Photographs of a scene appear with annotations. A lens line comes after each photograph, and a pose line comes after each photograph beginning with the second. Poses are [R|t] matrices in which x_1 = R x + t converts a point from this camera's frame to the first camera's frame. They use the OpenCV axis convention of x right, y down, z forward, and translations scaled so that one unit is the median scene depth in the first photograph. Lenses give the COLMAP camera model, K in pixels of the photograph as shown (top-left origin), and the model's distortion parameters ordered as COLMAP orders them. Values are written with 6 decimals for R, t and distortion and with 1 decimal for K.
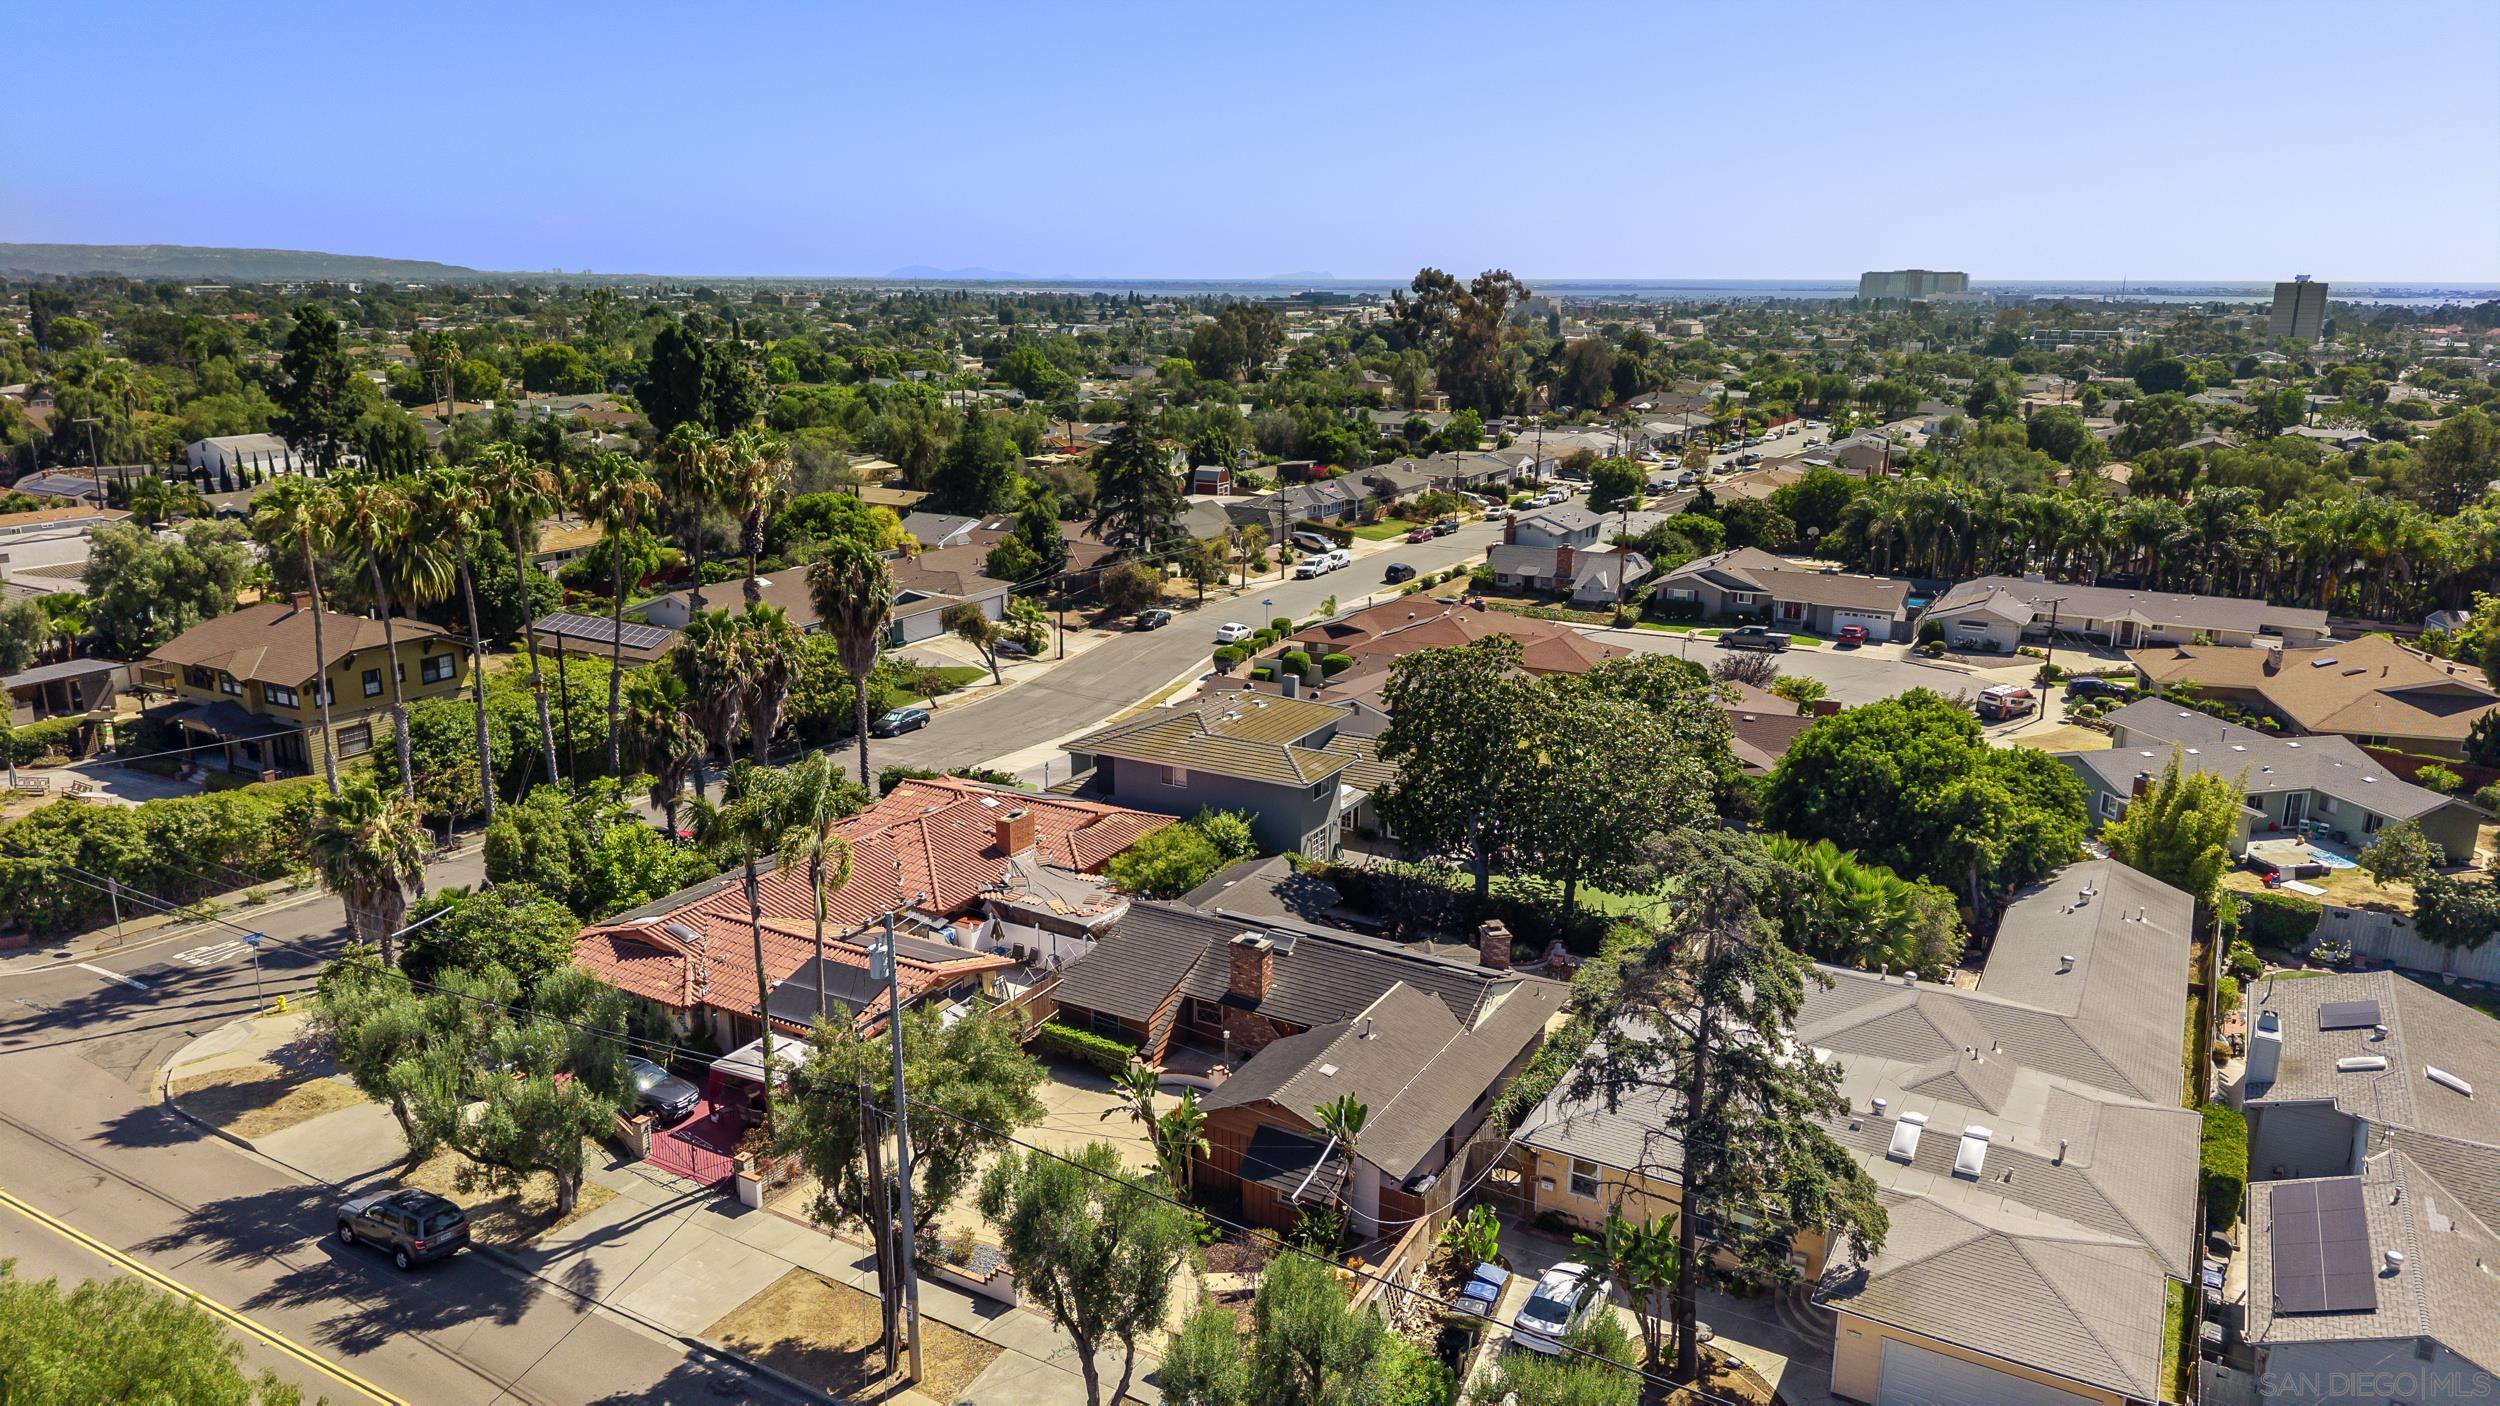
lens RADIAL K [[1671.3, 0, 1244.4], [0, 1671.3, 707.0], [0, 0, 1]] dist [0.030095, -0.011988]
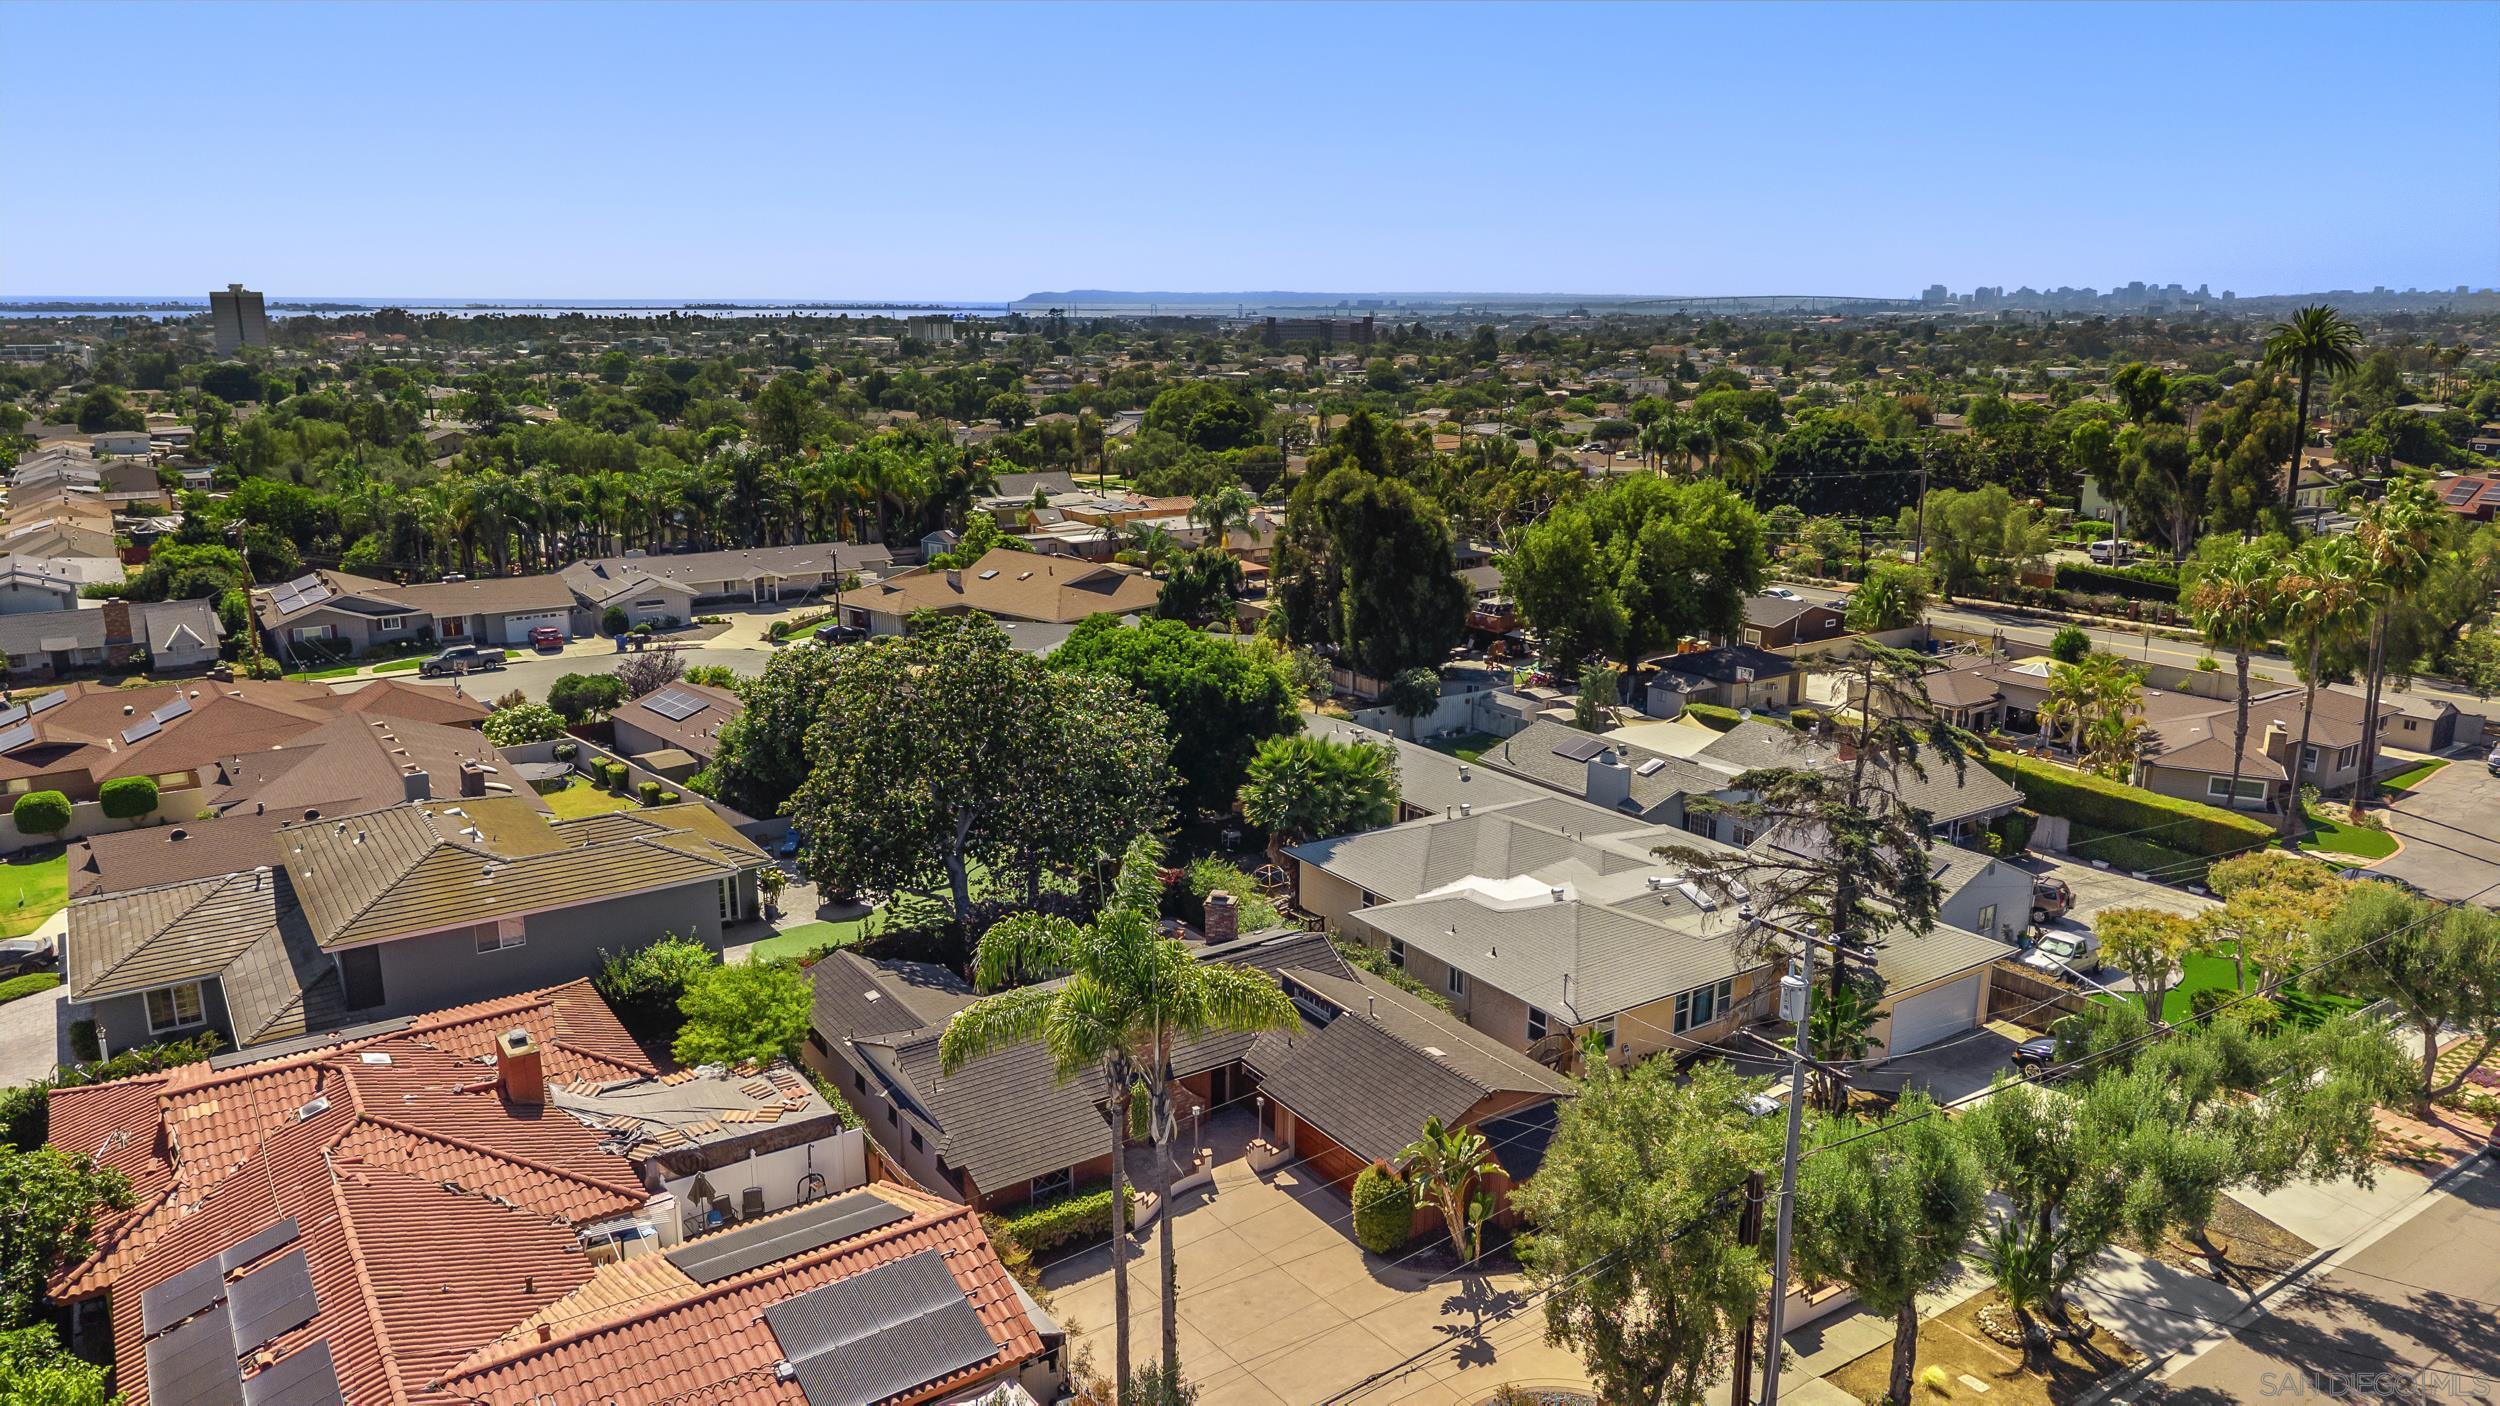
lens RADIAL K [[1671.3, 0, 1259.8], [0, 1671.3, 709.1], [0, 0, 1]] dist [0.030095, -0.011988]
pose [[0.433352, -0.218547, 0.874324, -0.280437], [0.225236, 0.965628, 0.129733, -0.037104], [-0.872625, 0.140709, 0.467682, 0.244816]]
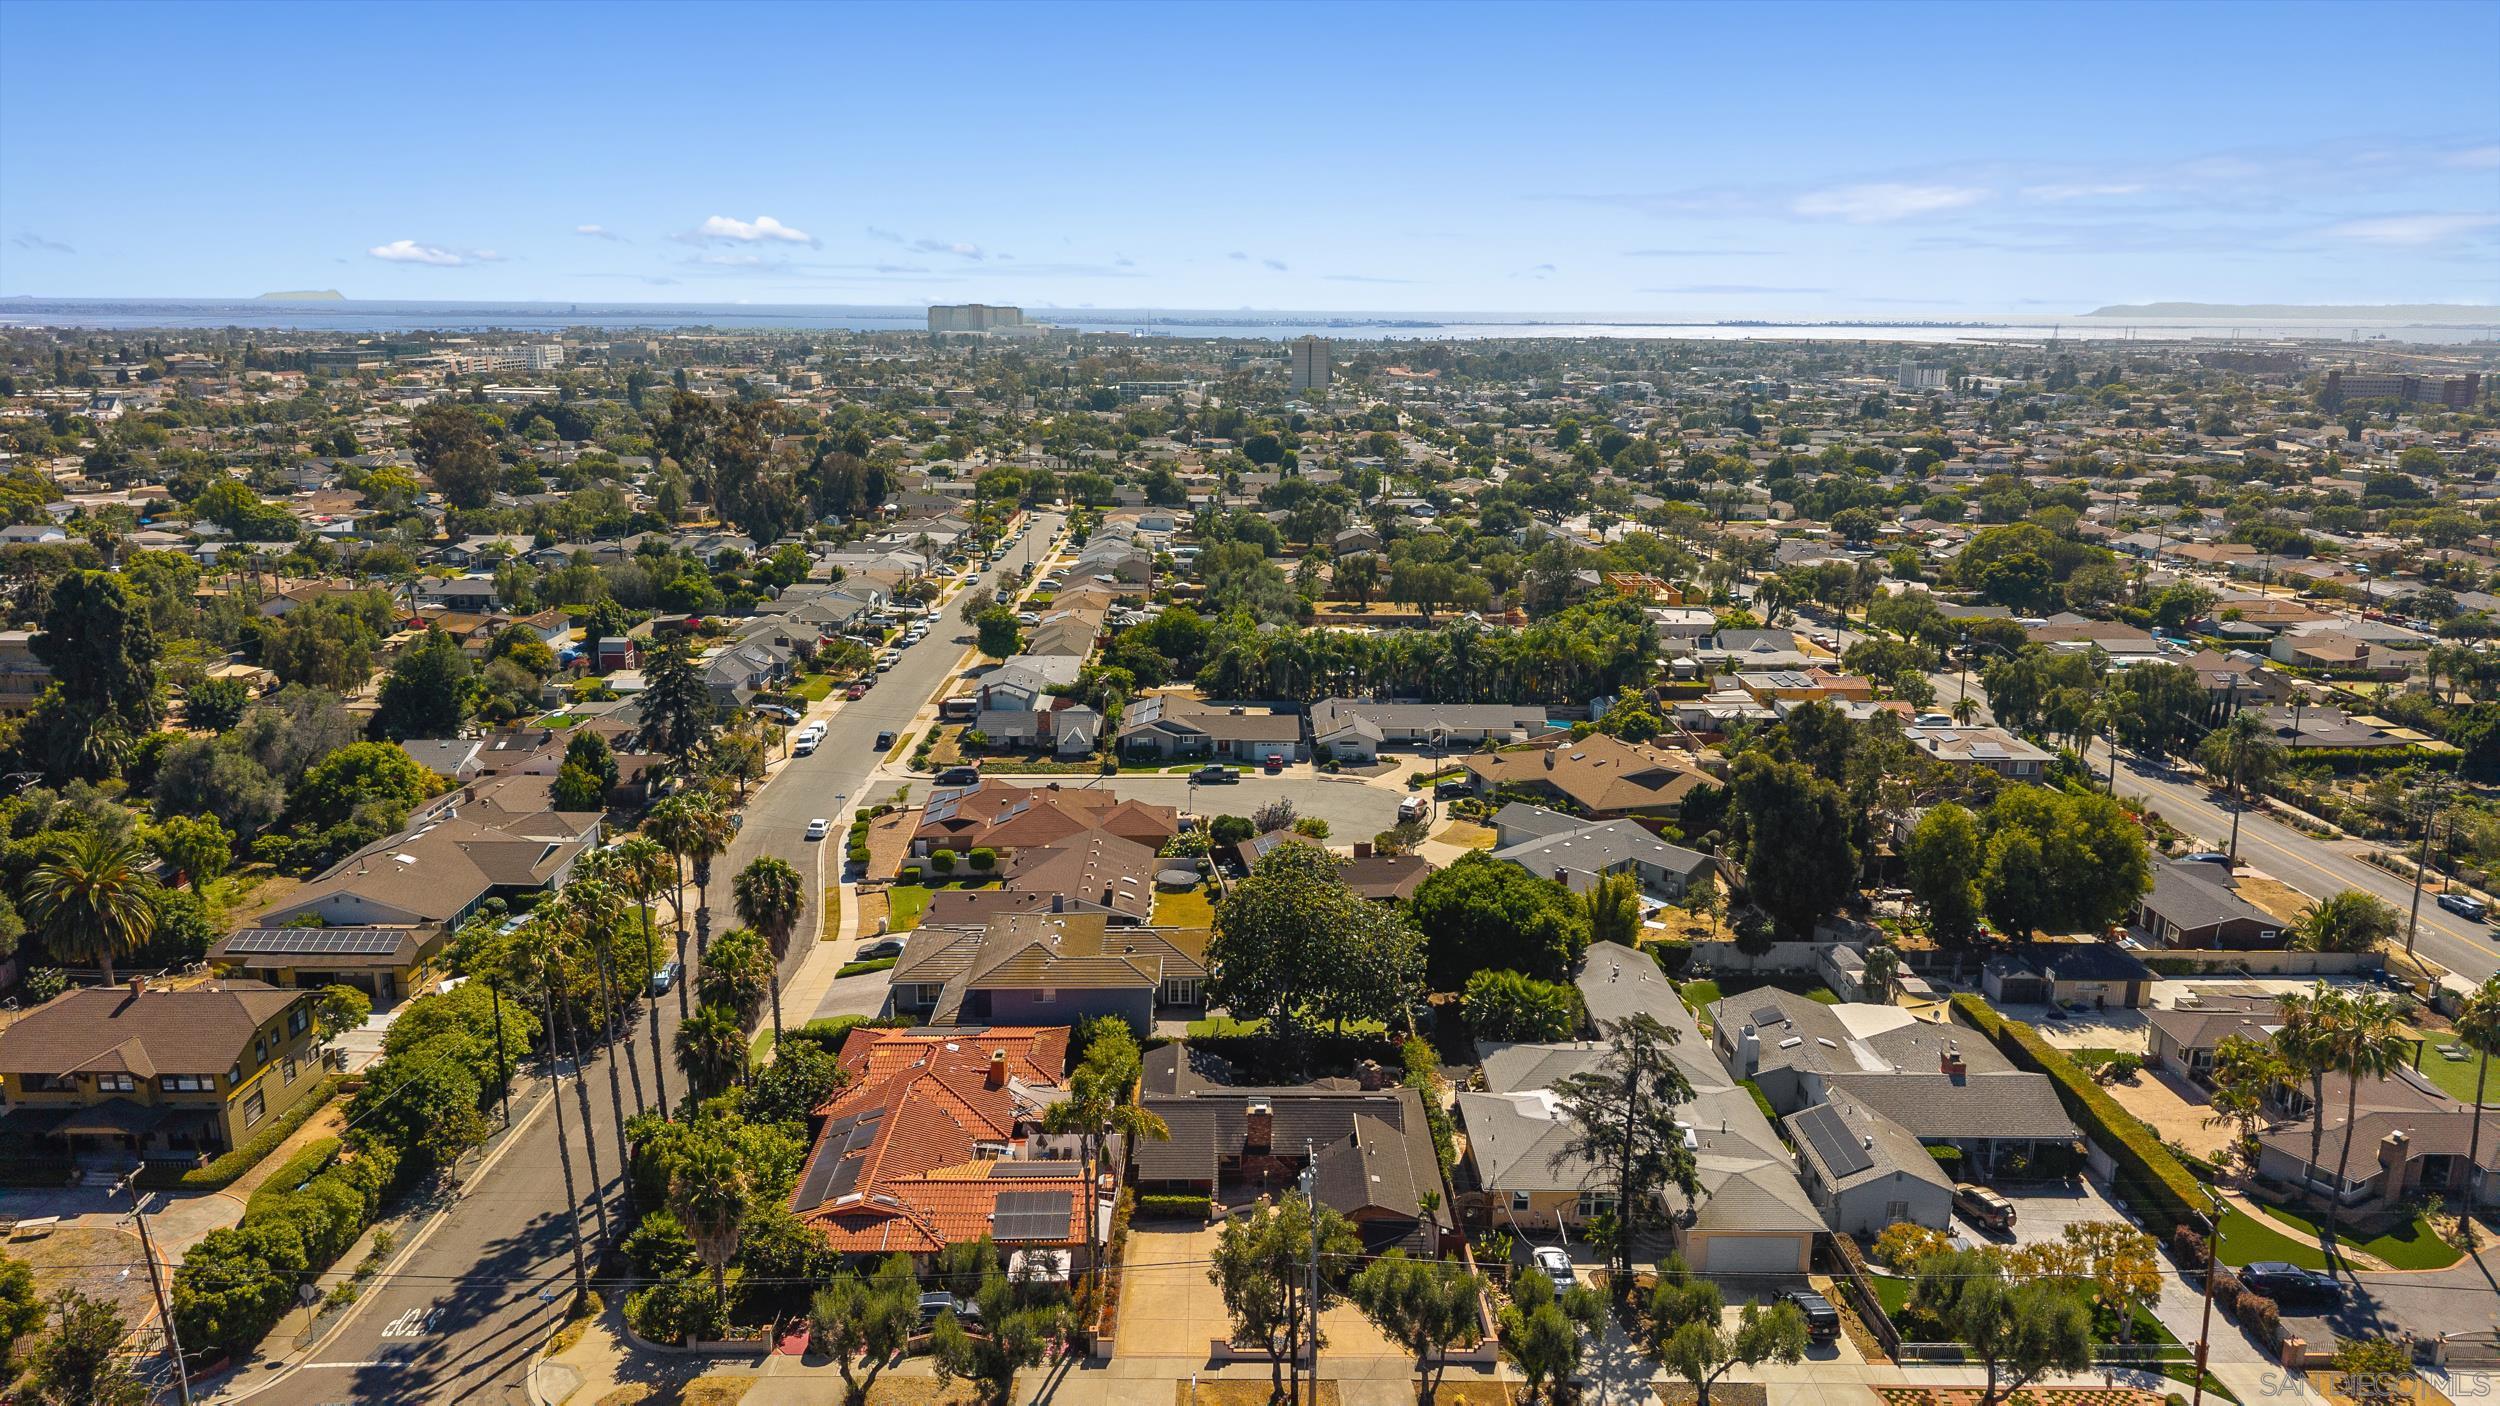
lens RADIAL K [[1671.3, 0, 1251.8], [0, 1671.3, 696.1], [0, 0, 1]] dist [0.030095, -0.011988]
pose [[0.860102, -0.112581, 0.497543, -0.324194], [0.121925, 0.992443, 0.013791, -0.117732], [-0.495336, 0.048801, 0.867329, -0.166922]]
